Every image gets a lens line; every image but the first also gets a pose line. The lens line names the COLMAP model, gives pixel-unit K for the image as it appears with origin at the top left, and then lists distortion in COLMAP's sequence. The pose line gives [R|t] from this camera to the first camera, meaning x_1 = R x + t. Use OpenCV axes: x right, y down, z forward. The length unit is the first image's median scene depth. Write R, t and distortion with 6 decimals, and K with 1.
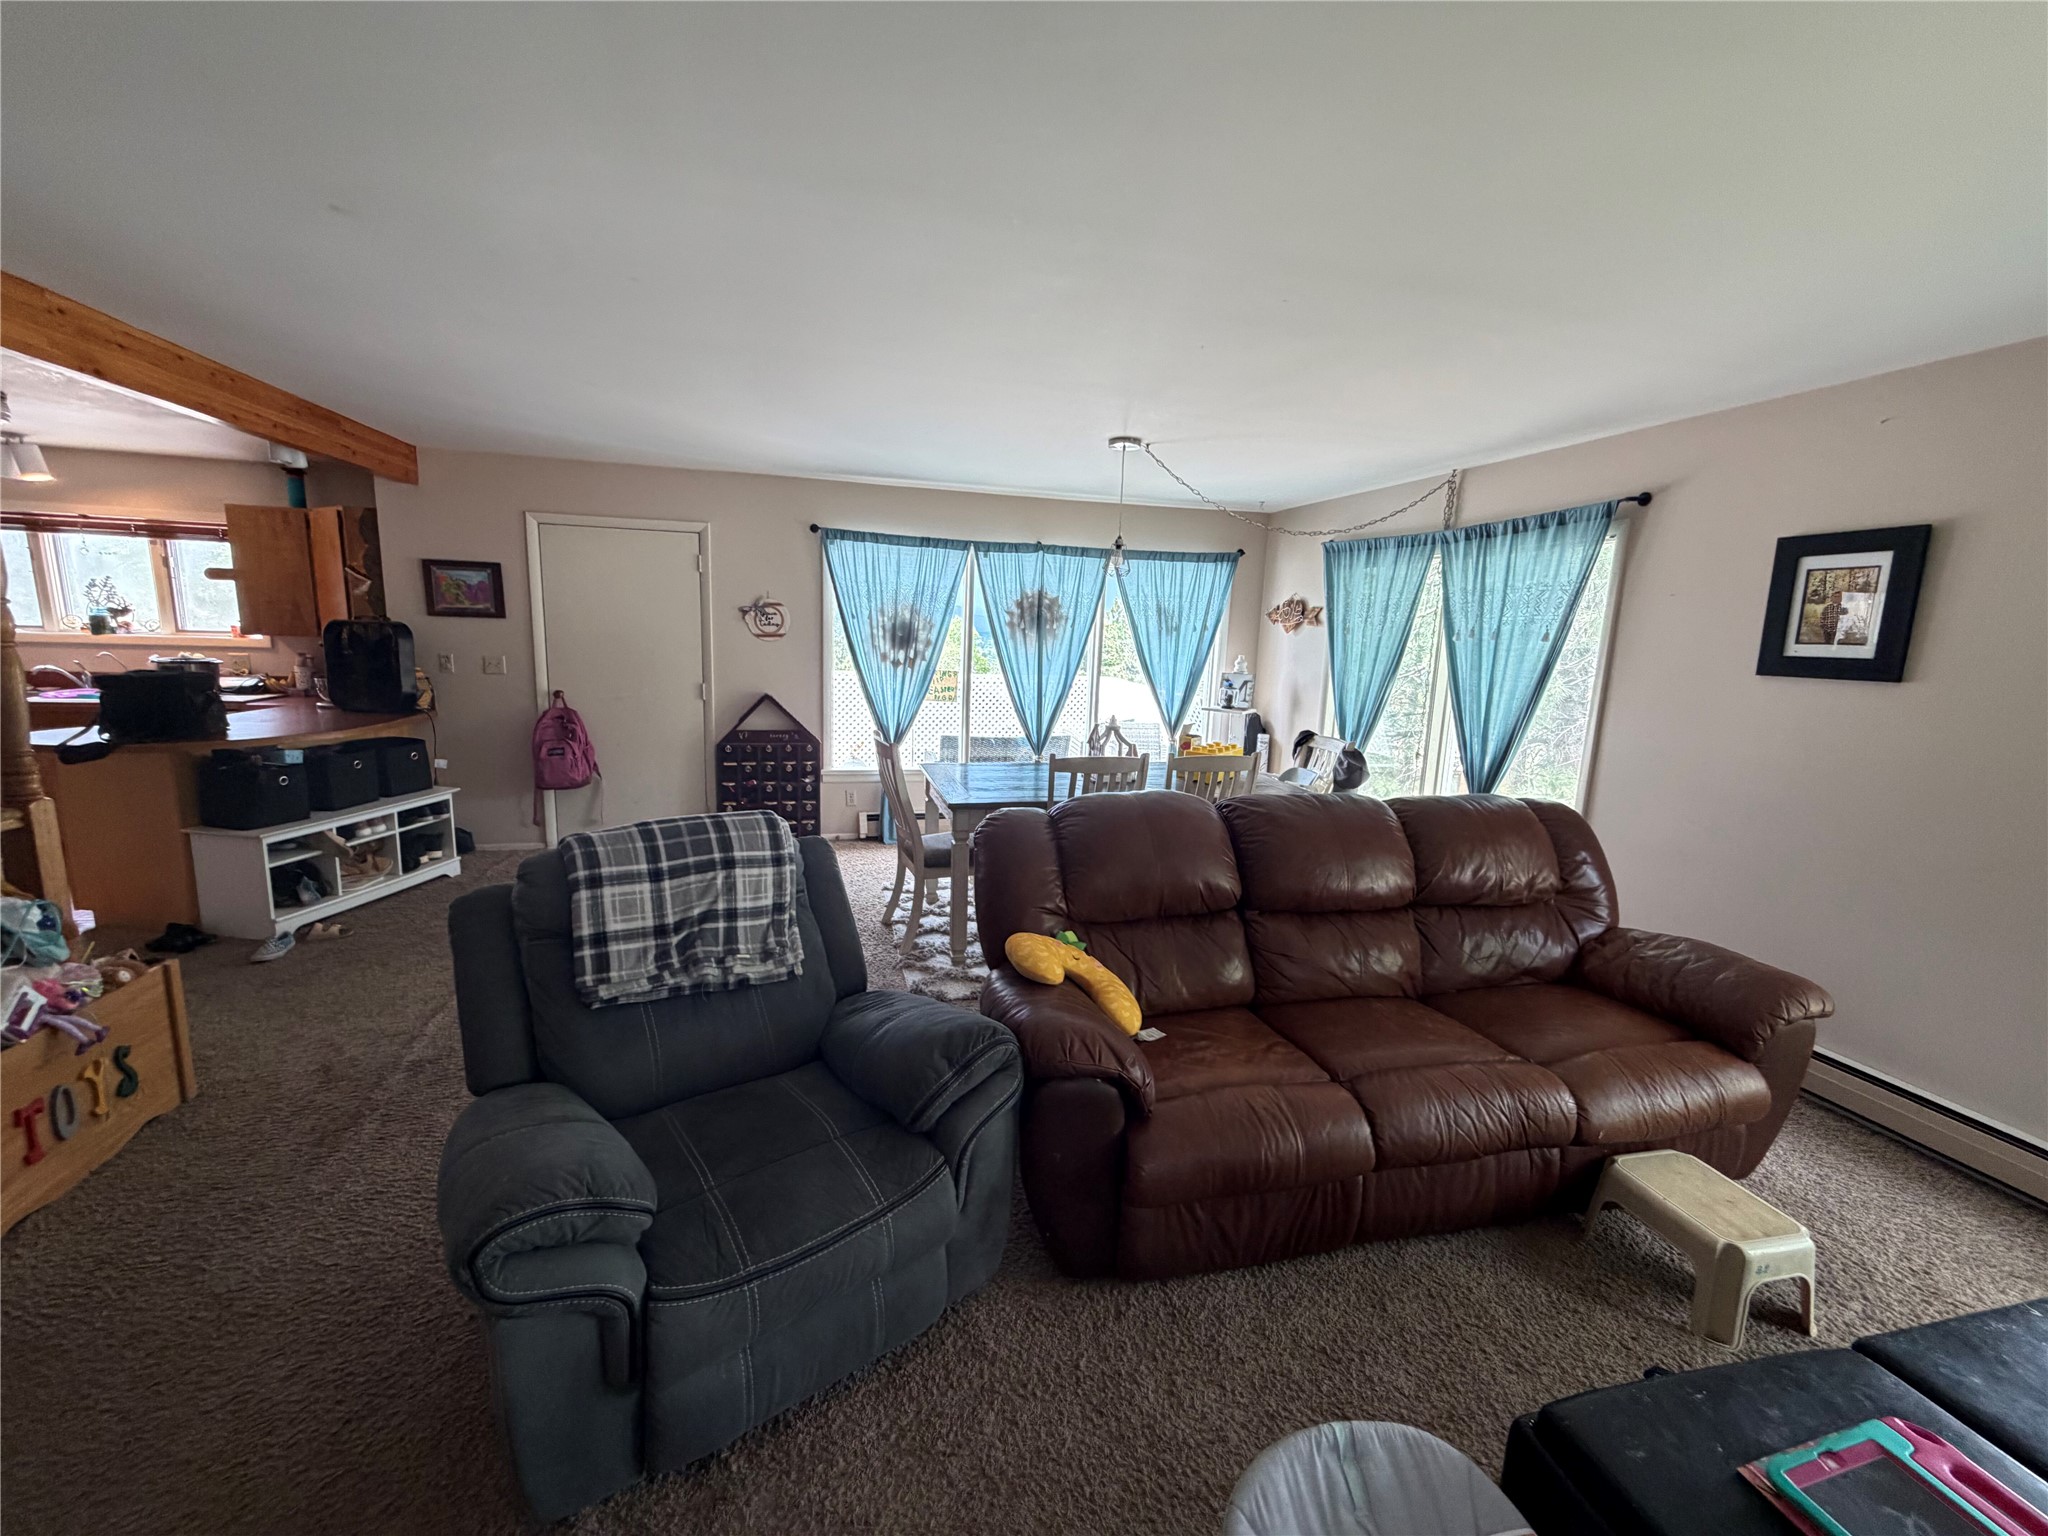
lens RADIAL K [[812.7, 0, 1021.4], [0, 812.7, 767.0], [0, 0, 1]] dist [-0.000499, 0.000616]
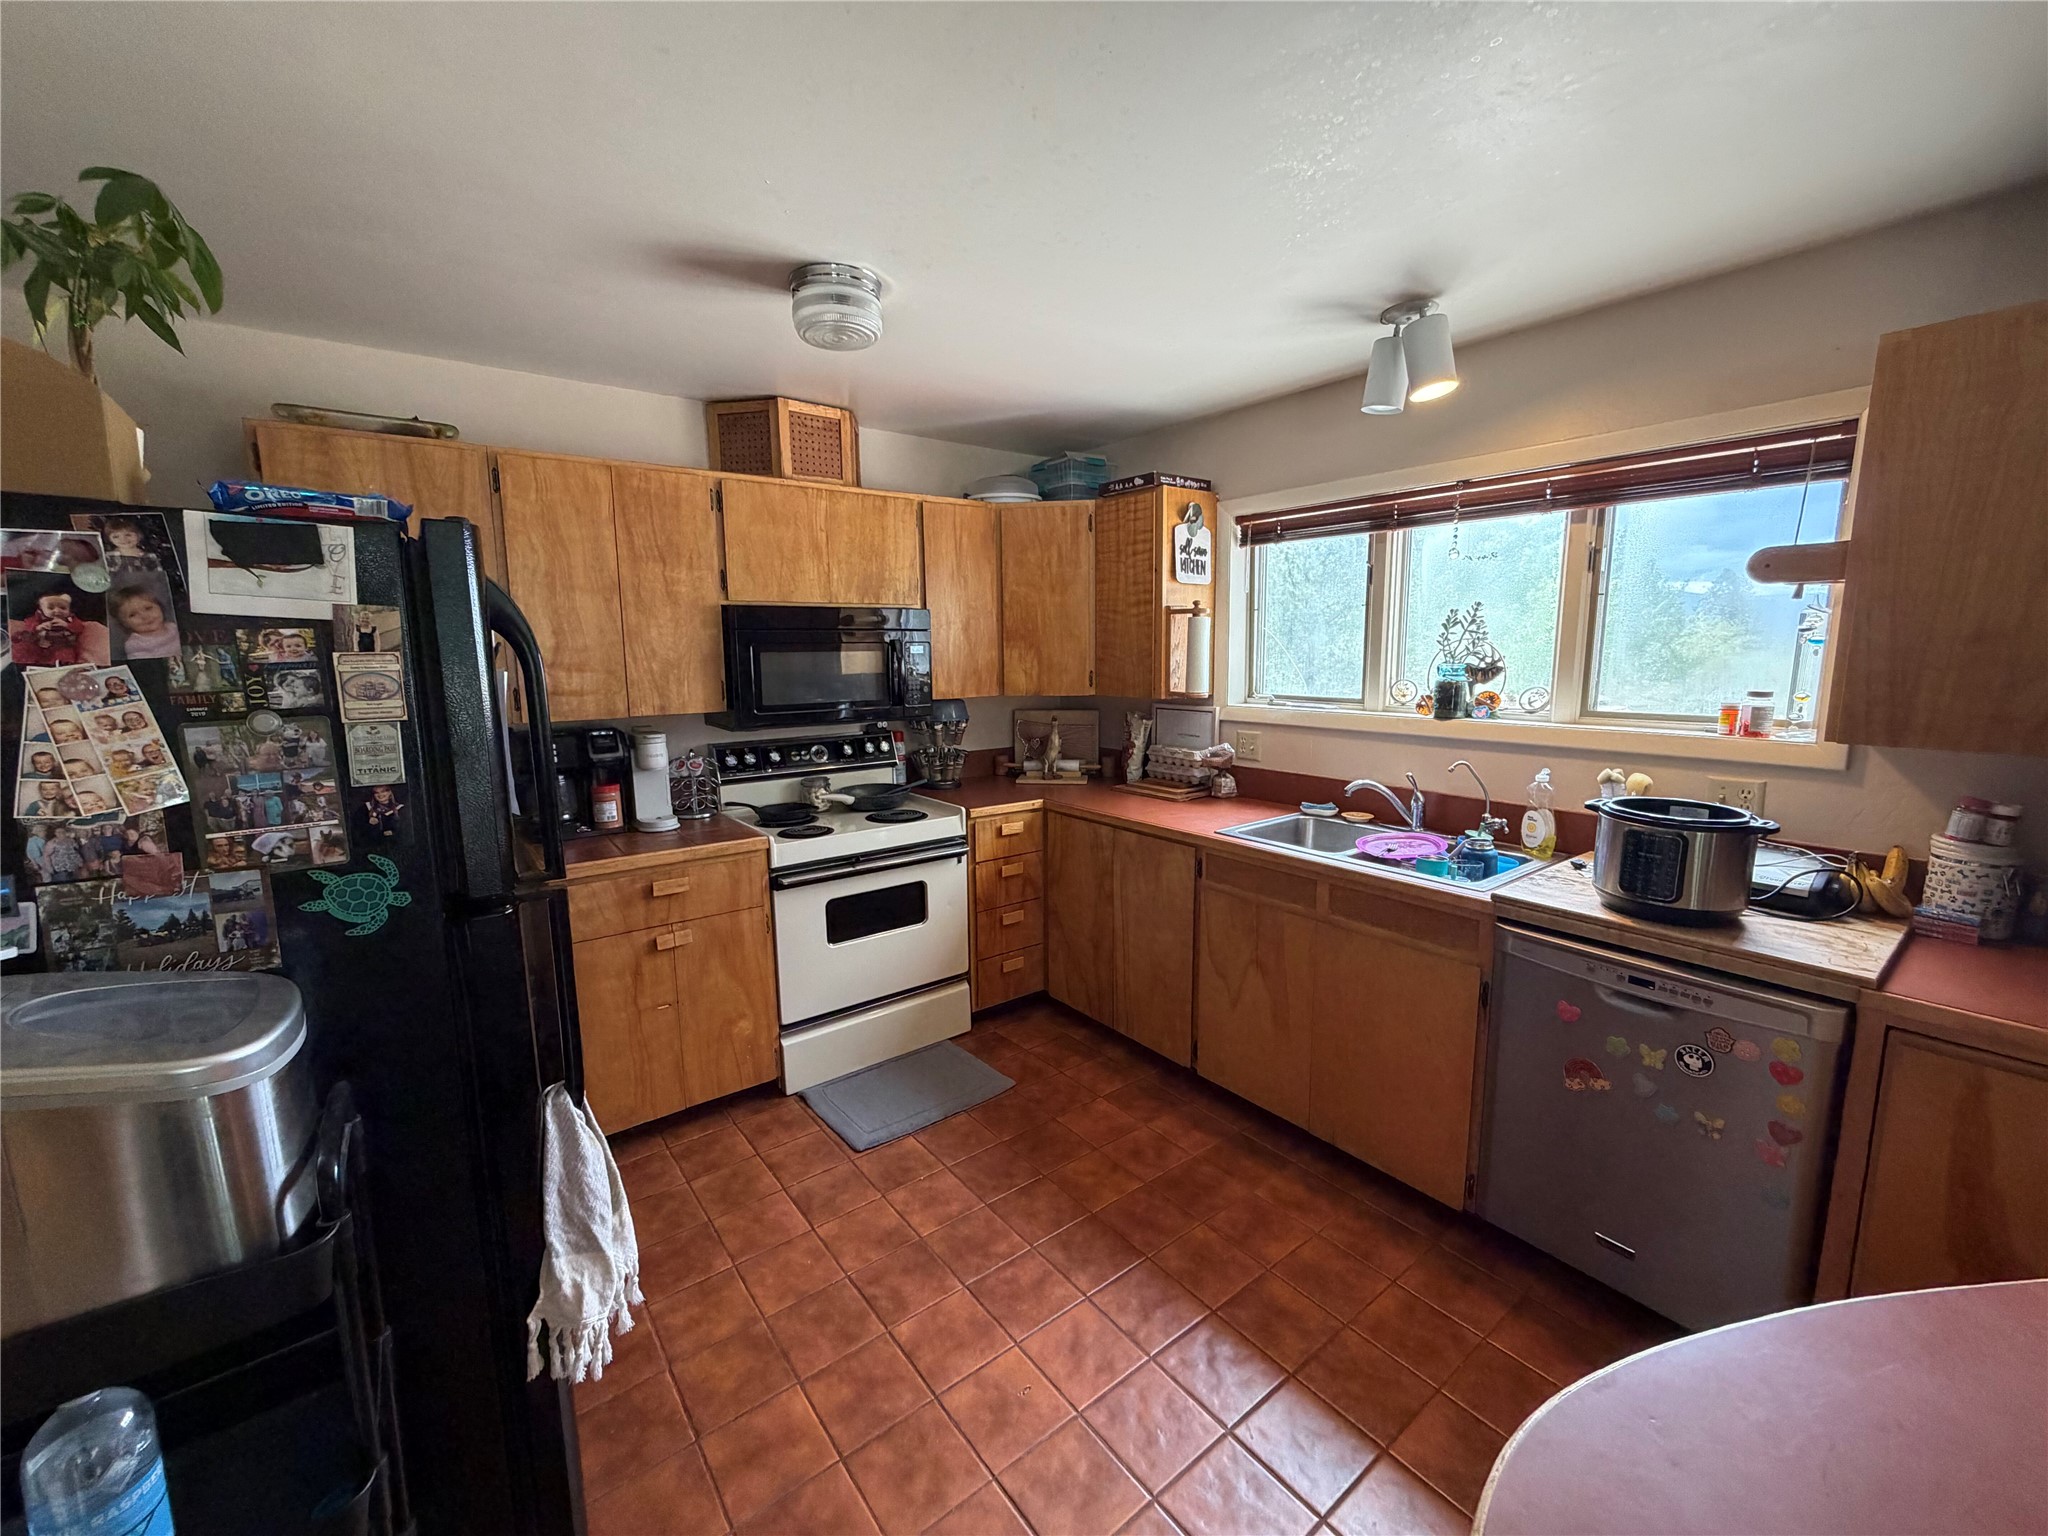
lens RADIAL K [[812.7, 0, 1021.4], [0, 812.7, 767.0], [0, 0, 1]] dist [-0.000499, 0.000616]
pose [[0.394107, 0.105829, -0.912951, -0.772042], [-0.114774, 0.991239, 0.065358, -0.135847], [0.911870, 0.079025, 0.402800, 0.556370]]
